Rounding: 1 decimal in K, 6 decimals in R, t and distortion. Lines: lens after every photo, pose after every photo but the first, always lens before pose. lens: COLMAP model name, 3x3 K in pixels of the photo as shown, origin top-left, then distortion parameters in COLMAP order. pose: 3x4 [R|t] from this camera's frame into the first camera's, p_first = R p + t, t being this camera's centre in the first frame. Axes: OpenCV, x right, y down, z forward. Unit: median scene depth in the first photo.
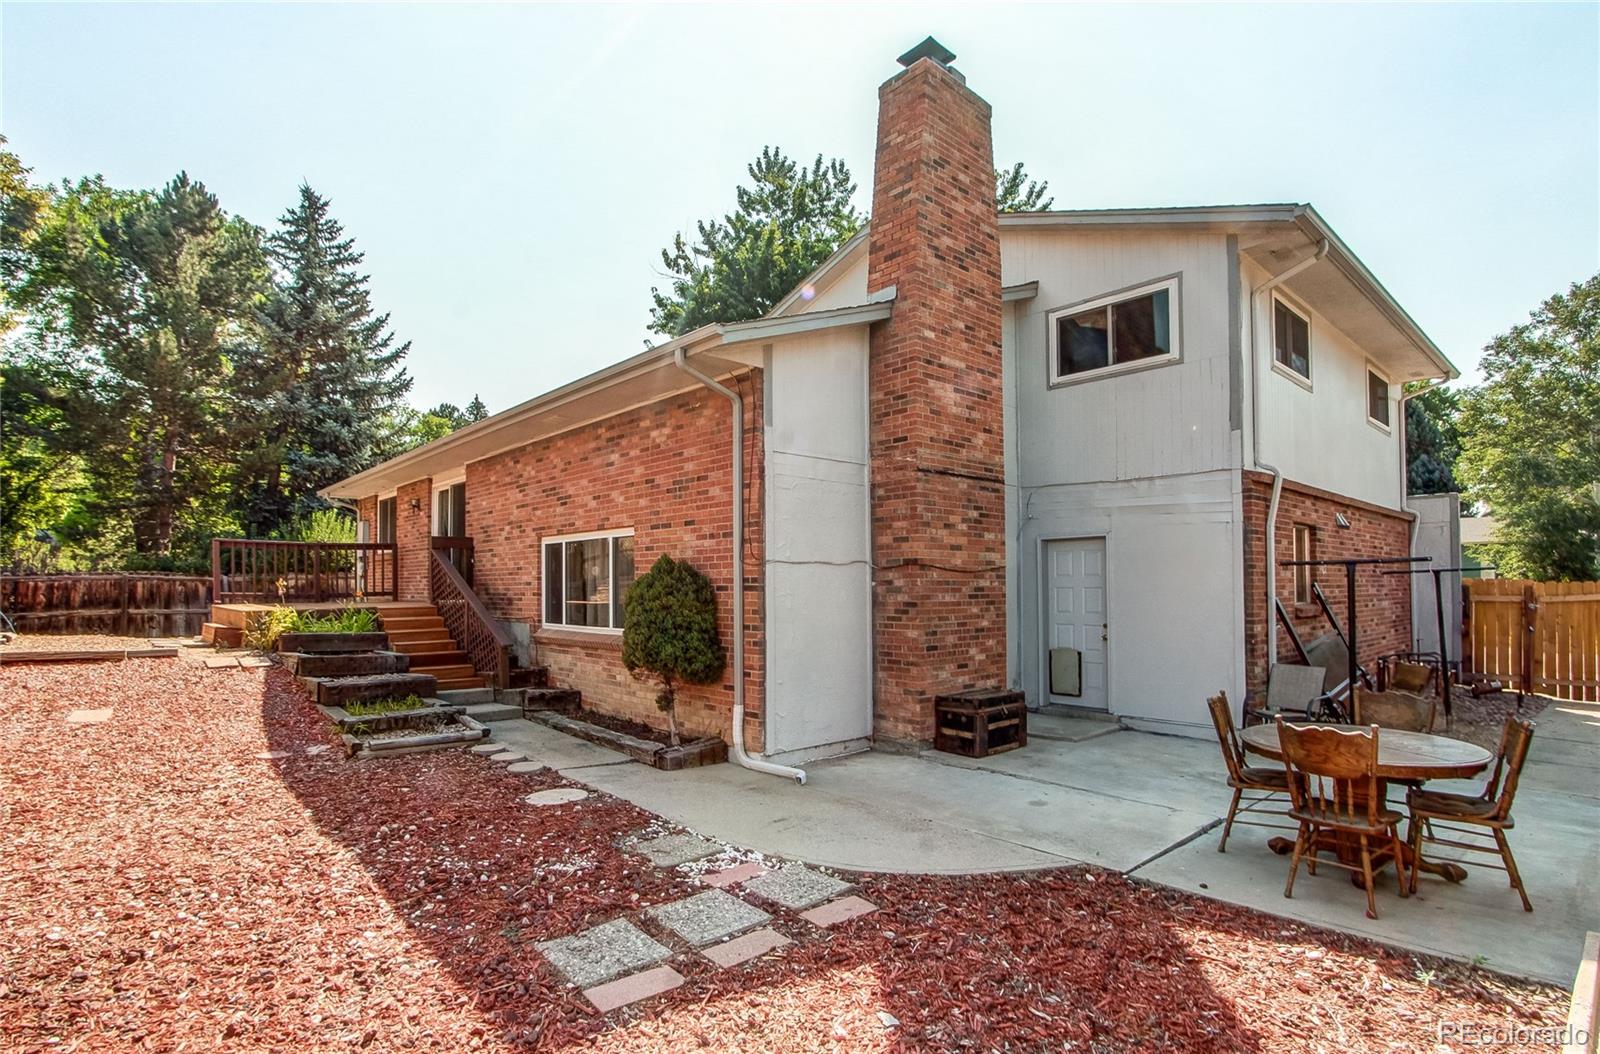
lens RADIAL K [[760.2, 0, 795.6], [0, 760.2, 569.1], [0, 0, 1]] dist [-0.026543, 0.001058]
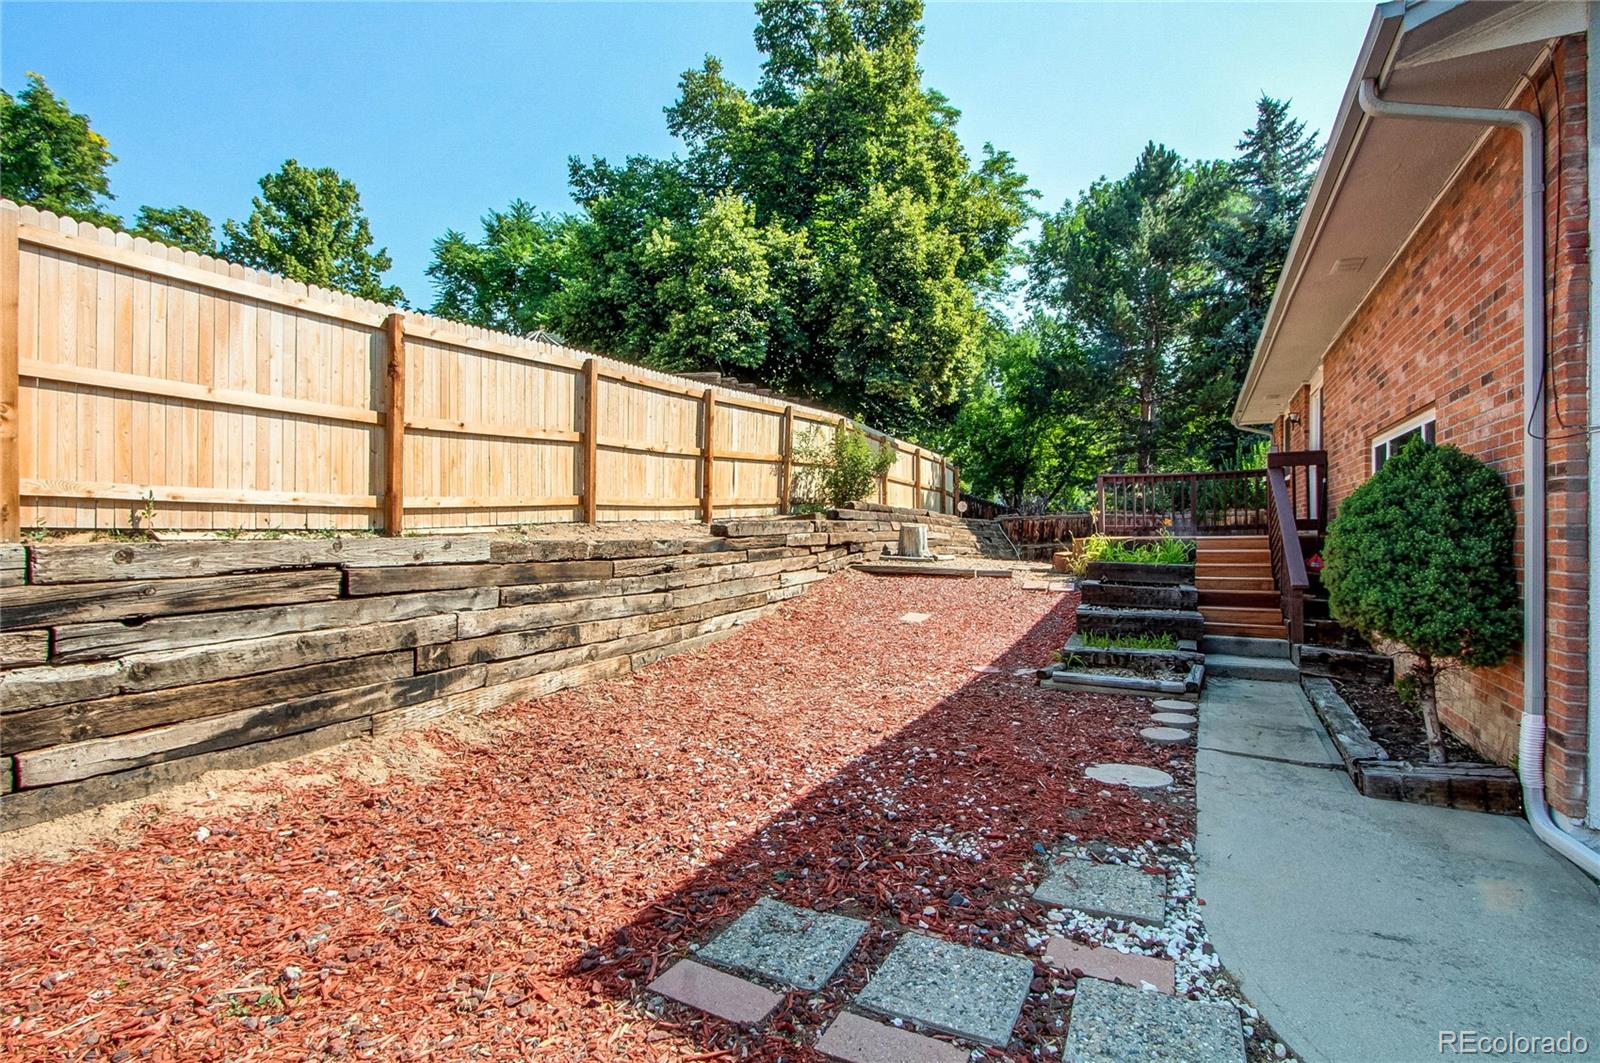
lens RADIAL K [[798.5, 0, 800.0], [0, 798.5, 531.5], [0, 0, 1]] dist [-0.017268, -0.001063]
pose [[0.359579, -0.001892, -0.933113, 0.247593], [0.024838, 0.999663, 0.007545, 0.039357], [0.932784, -0.025890, 0.359505, 0.353484]]
